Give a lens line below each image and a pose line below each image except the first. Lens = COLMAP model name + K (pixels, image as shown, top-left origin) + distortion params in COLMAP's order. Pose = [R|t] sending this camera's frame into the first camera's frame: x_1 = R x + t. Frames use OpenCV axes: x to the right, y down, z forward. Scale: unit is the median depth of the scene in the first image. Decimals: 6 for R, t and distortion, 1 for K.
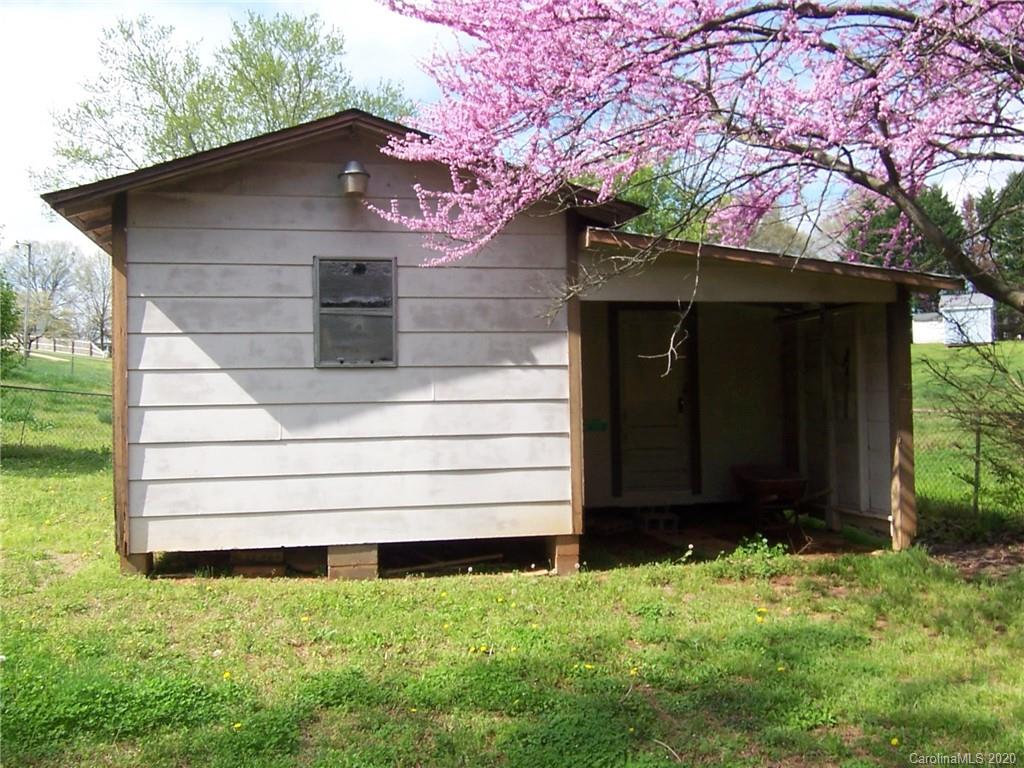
lens RADIAL K [[951.4, 0, 512.0], [0, 951.4, 384.0], [0, 0, 1]] dist [0.030552, -0.002830]
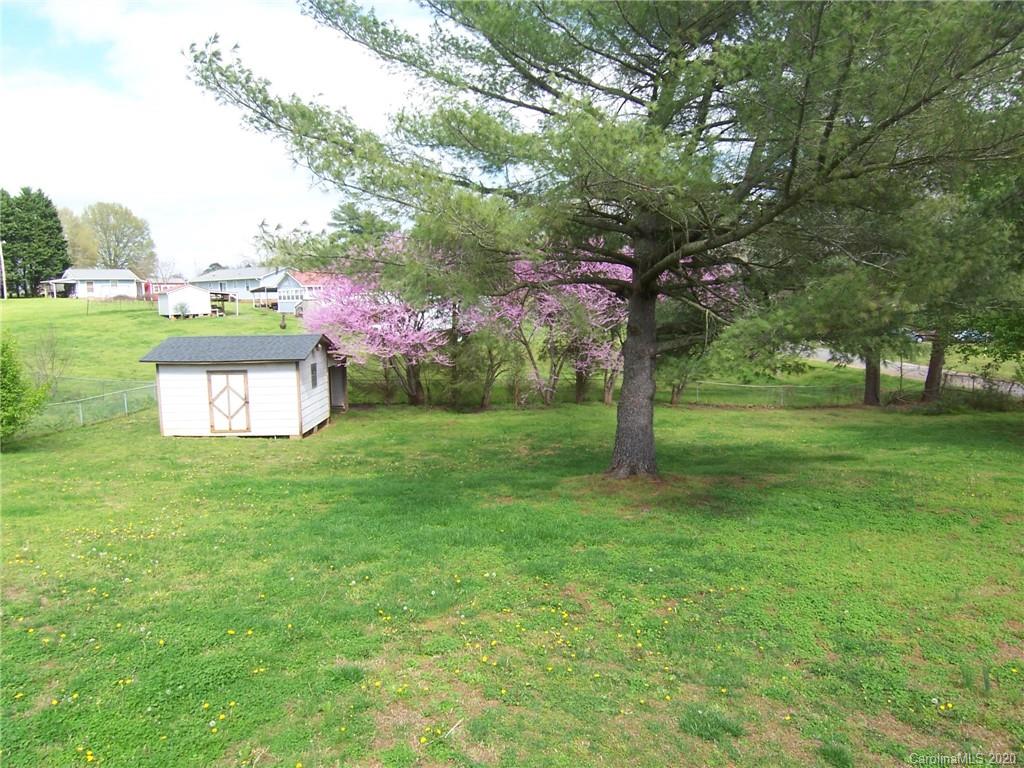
lens RADIAL K [[692.5, 0, 507.4], [0, 692.5, 384.7], [0, 0, 1]] dist [-0.006633, -0.045852]
pose [[0.201683, -0.111349, 0.973101, -3.135527], [-0.009172, 0.993259, 0.115556, -0.414145], [-0.979408, -0.032231, 0.199302, -0.561377]]
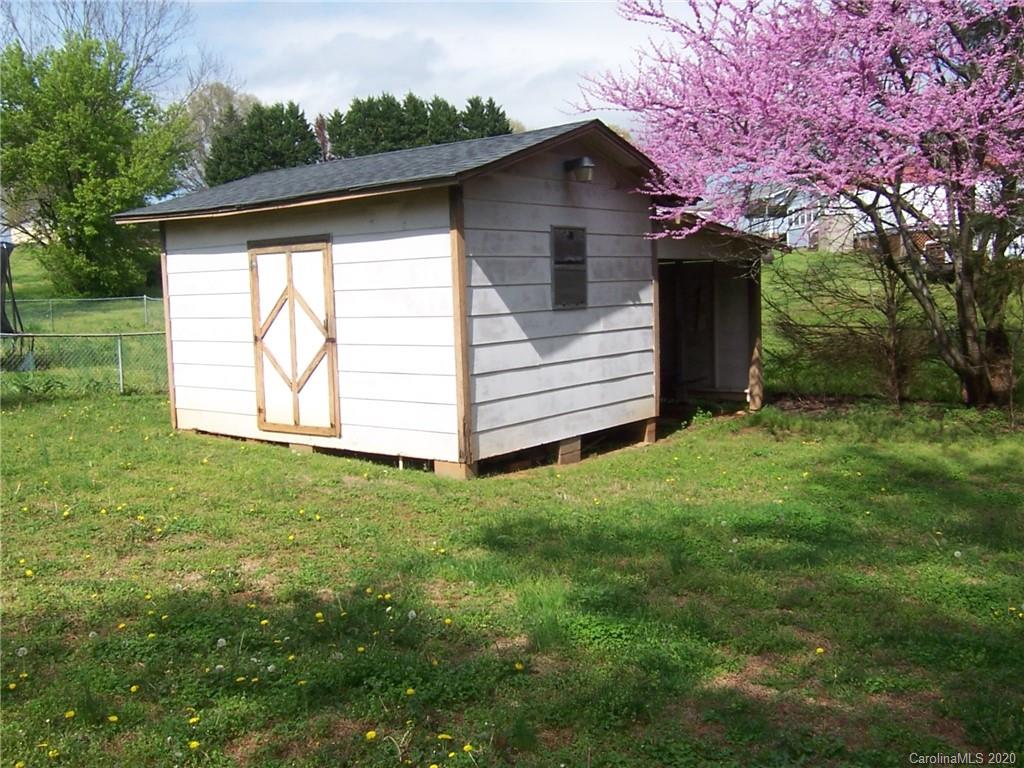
lens RADIAL K [[951.4, 0, 512.0], [0, 951.4, 384.0], [0, 0, 1]] dist [0.030552, -0.002830]
pose [[0.765903, -0.073664, 0.638722, -1.070392], [0.007788, 0.994405, 0.105347, -0.052814], [-0.642909, -0.075712, 0.762191, 0.010979]]
